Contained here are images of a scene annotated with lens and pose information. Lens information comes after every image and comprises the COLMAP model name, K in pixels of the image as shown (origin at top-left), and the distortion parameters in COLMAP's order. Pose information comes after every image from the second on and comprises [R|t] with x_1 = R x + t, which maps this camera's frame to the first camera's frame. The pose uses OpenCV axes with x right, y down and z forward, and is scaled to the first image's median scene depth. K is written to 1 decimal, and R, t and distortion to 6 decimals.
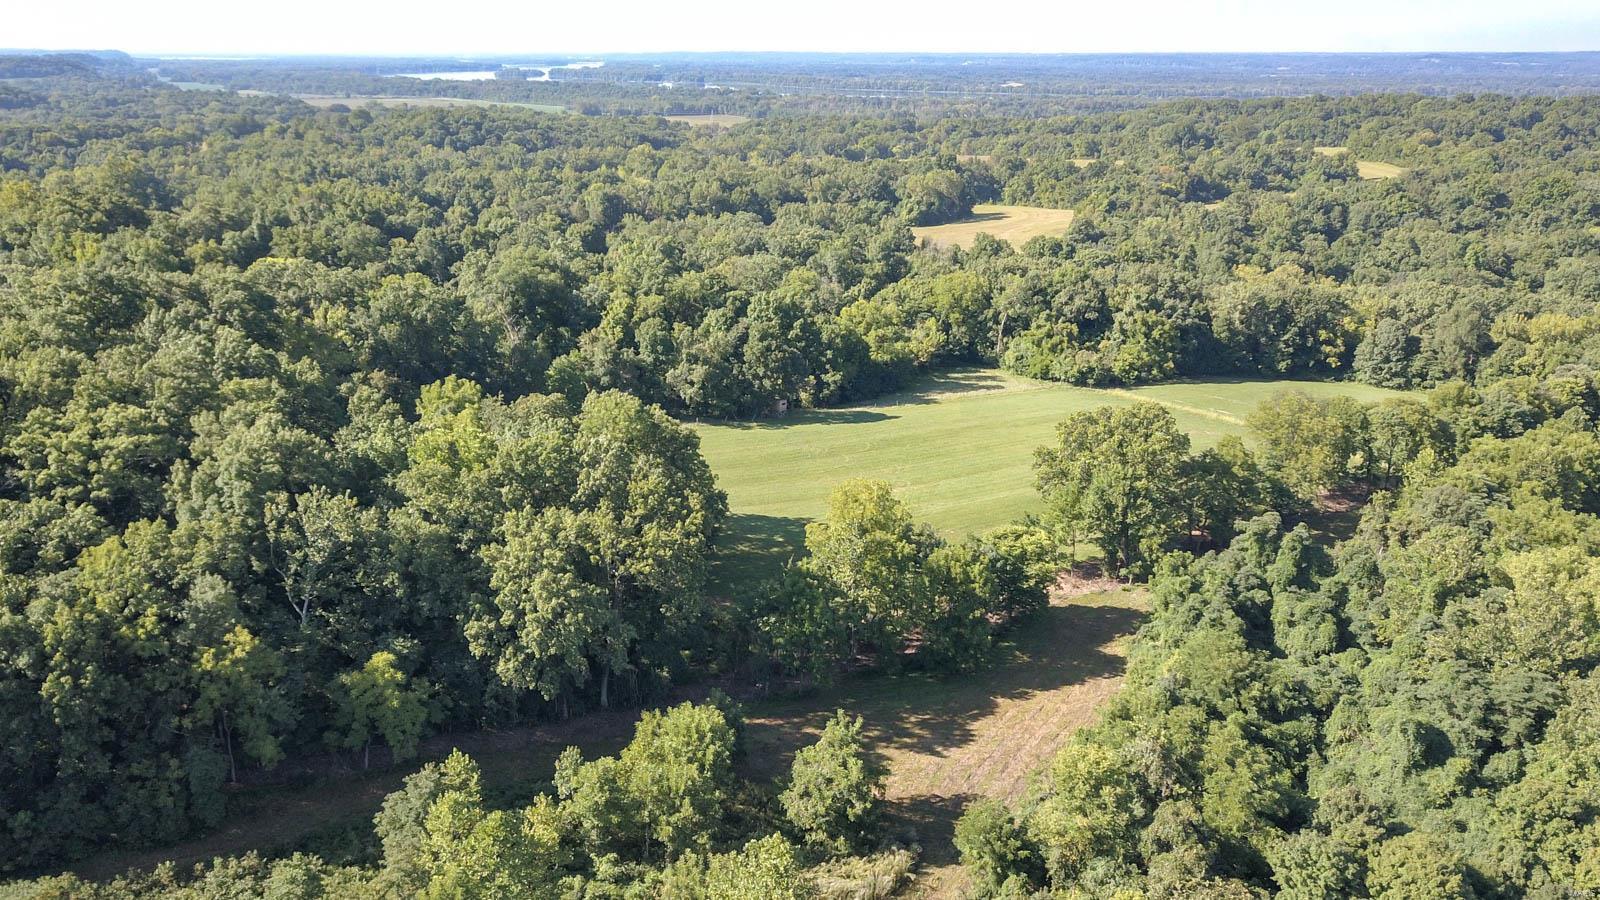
lens RADIAL K [[1245.3, 0, 804.3], [0, 1245.3, 456.3], [0, 0, 1]] dist [0.004906, -0.001635]
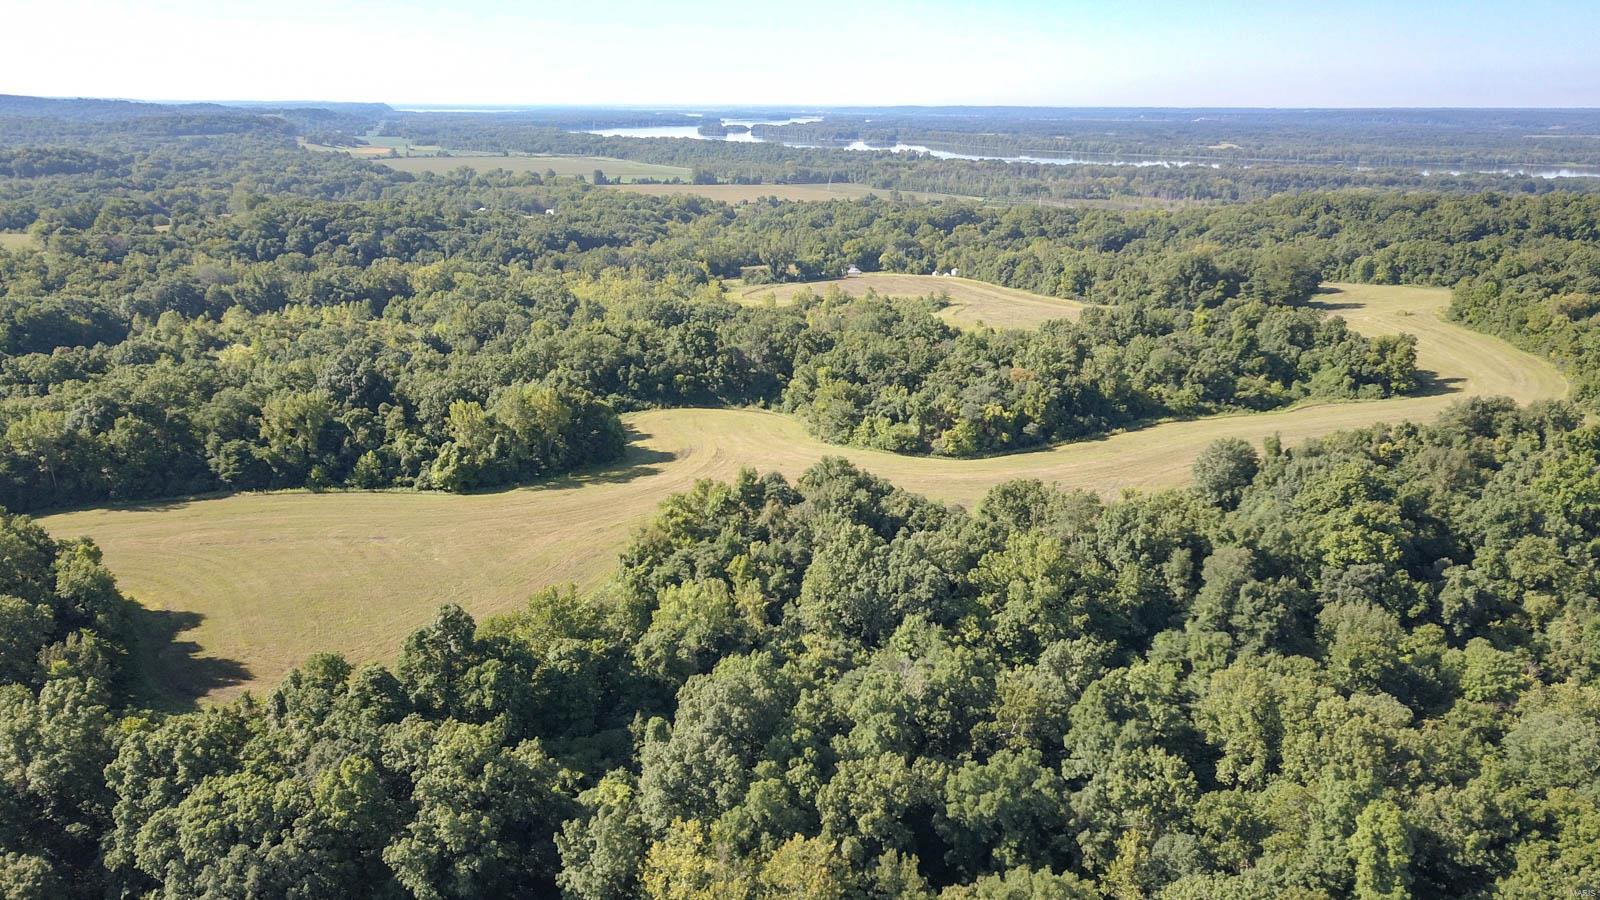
lens RADIAL K [[1231.3, 0, 800.0], [0, 1231.3, 450.0], [0, 0, 1]] dist [0.008392, -0.005109]
pose [[0.981757, 0.055225, -0.181942, 0.538748], [-0.062630, 0.997416, -0.035208, -0.307224], [0.179528, 0.045961, 0.982679, 0.772168]]
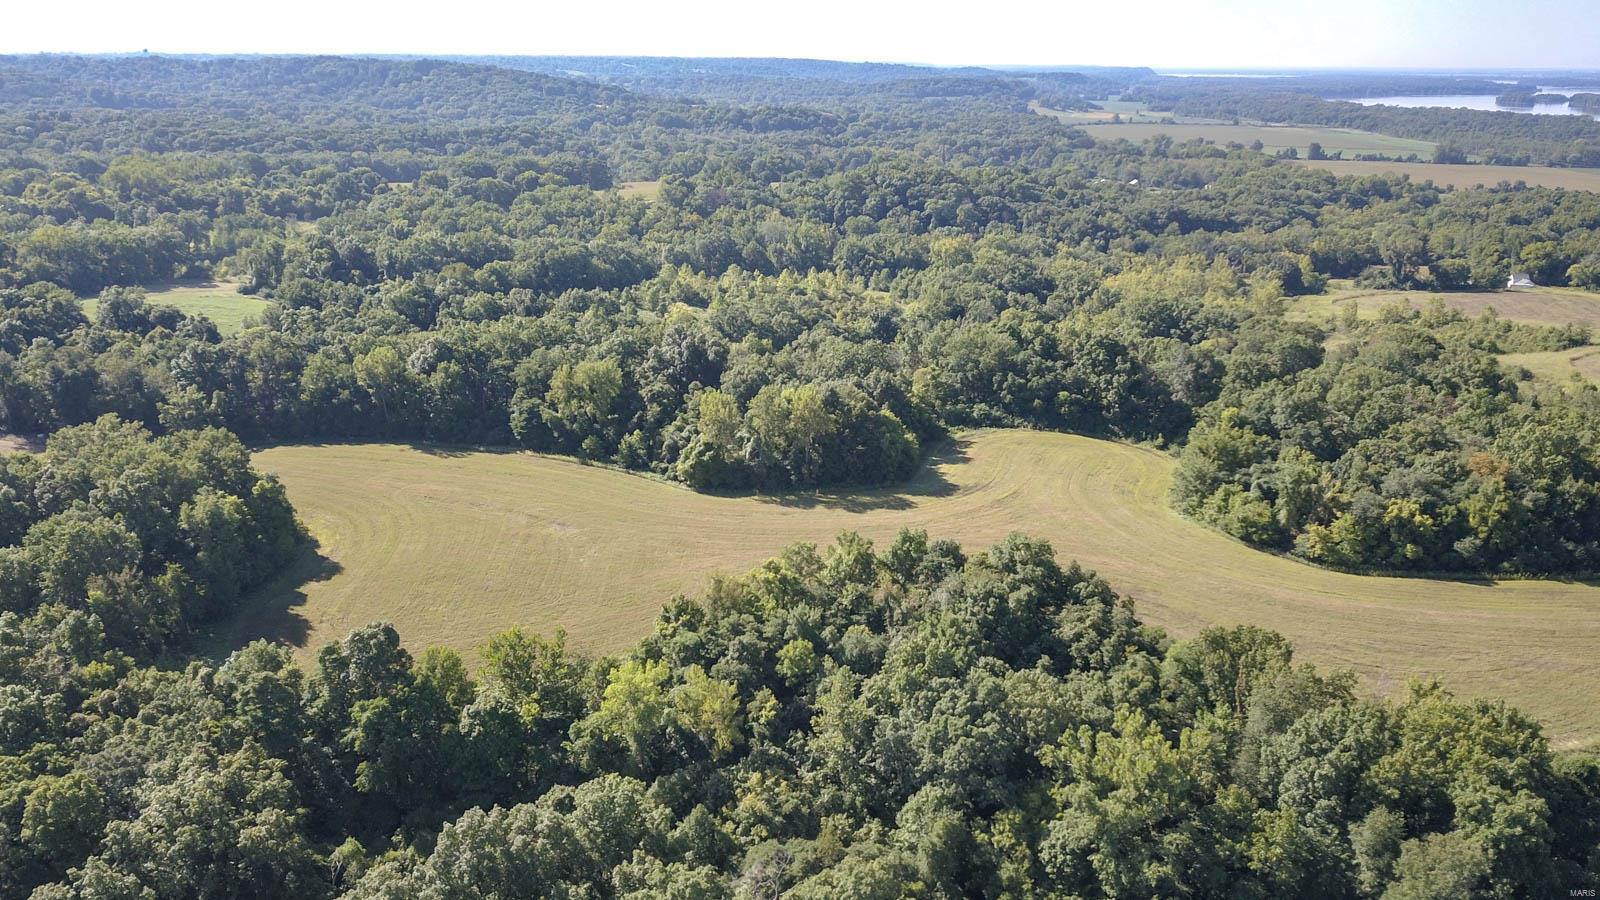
lens RADIAL K [[1265.7, 0, 800.0], [0, 1265.7, 450.0], [0, 0, 1]] dist [0.021914, -0.008487]
pose [[0.718098, 0.209086, -0.663790, 0.728821], [-0.223756, 0.972524, 0.064271, -0.384780], [0.658990, 0.102374, 0.745152, 1.017225]]
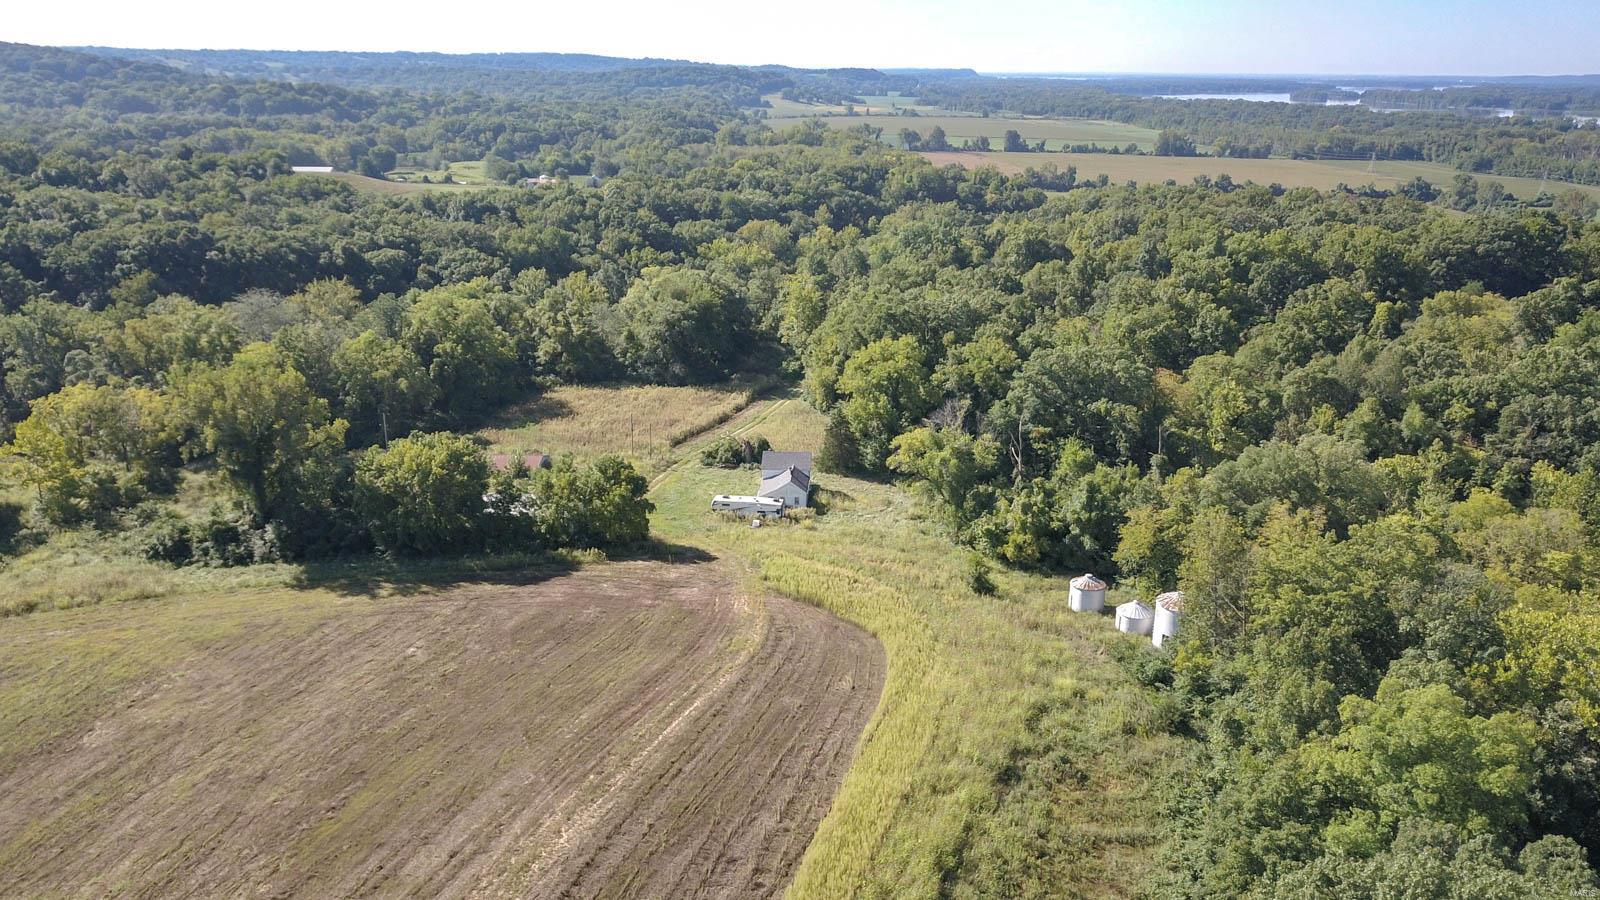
lens RADIAL K [[1248.9, 0, 792.6], [0, 1248.9, 447.9], [0, 0, 1]] dist [0.011541, 0.002910]
pose [[0.785707, 0.184070, -0.590579, 0.524023], [-0.198531, 0.979233, 0.041078, -0.795315], [0.585876, 0.084973, 0.805934, 2.691002]]
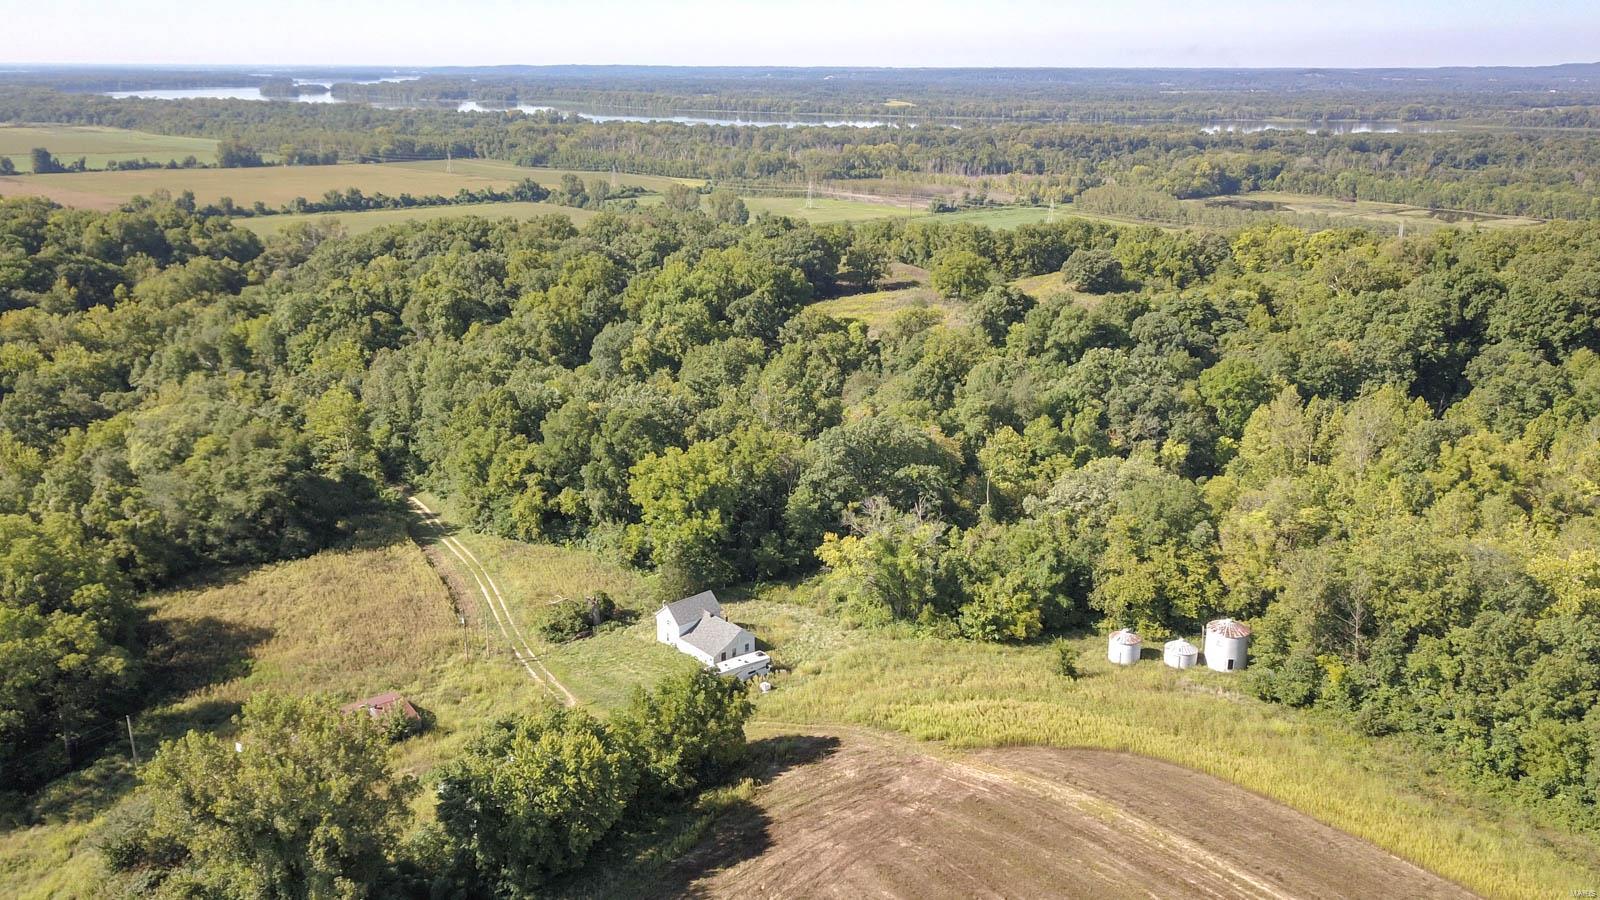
lens RADIAL K [[1271.8, 0, 804.9], [0, 1271.8, 449.7], [0, 0, 1]] dist [0.001576, -0.003400]
pose [[0.993827, -0.029716, 0.106891, 0.161806], [0.032011, 0.999291, -0.019816, -0.819917], [-0.106227, 0.023115, 0.994073, 2.625211]]
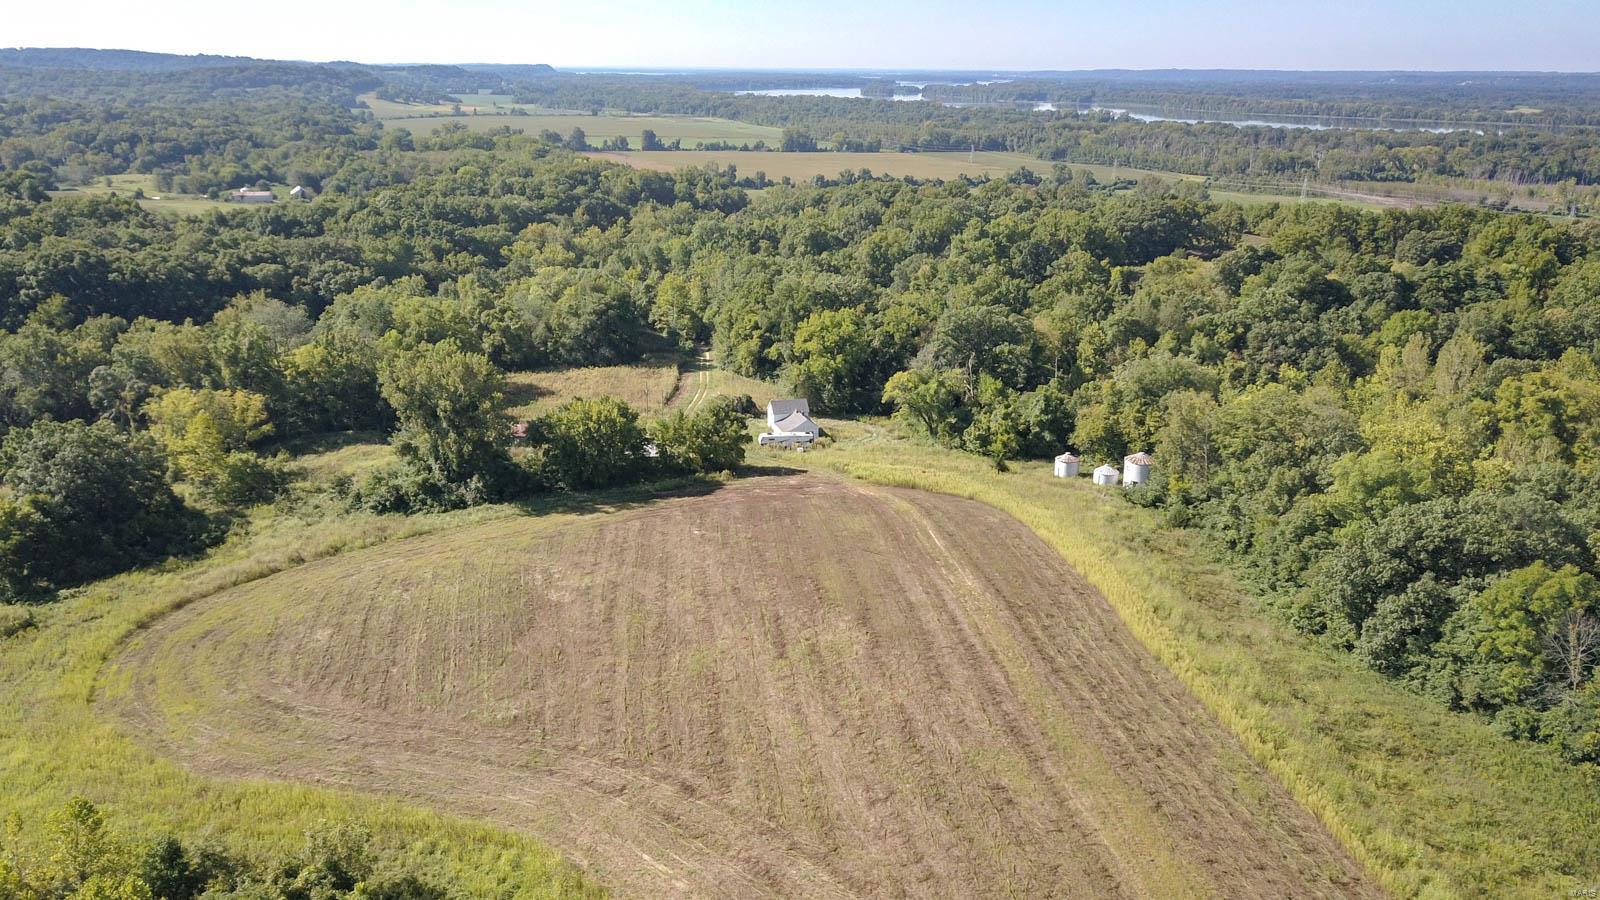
lens RADIAL K [[1276.4, 0, 764.5], [0, 1276.4, 453.9], [0, 0, 1]] dist [-0.000306, 0.013853]
pose [[0.934499, 0.106776, -0.339575, 0.427191], [-0.114269, 0.993448, -0.002087, -0.731383], [0.337127, 0.040753, 0.940577, 2.424495]]
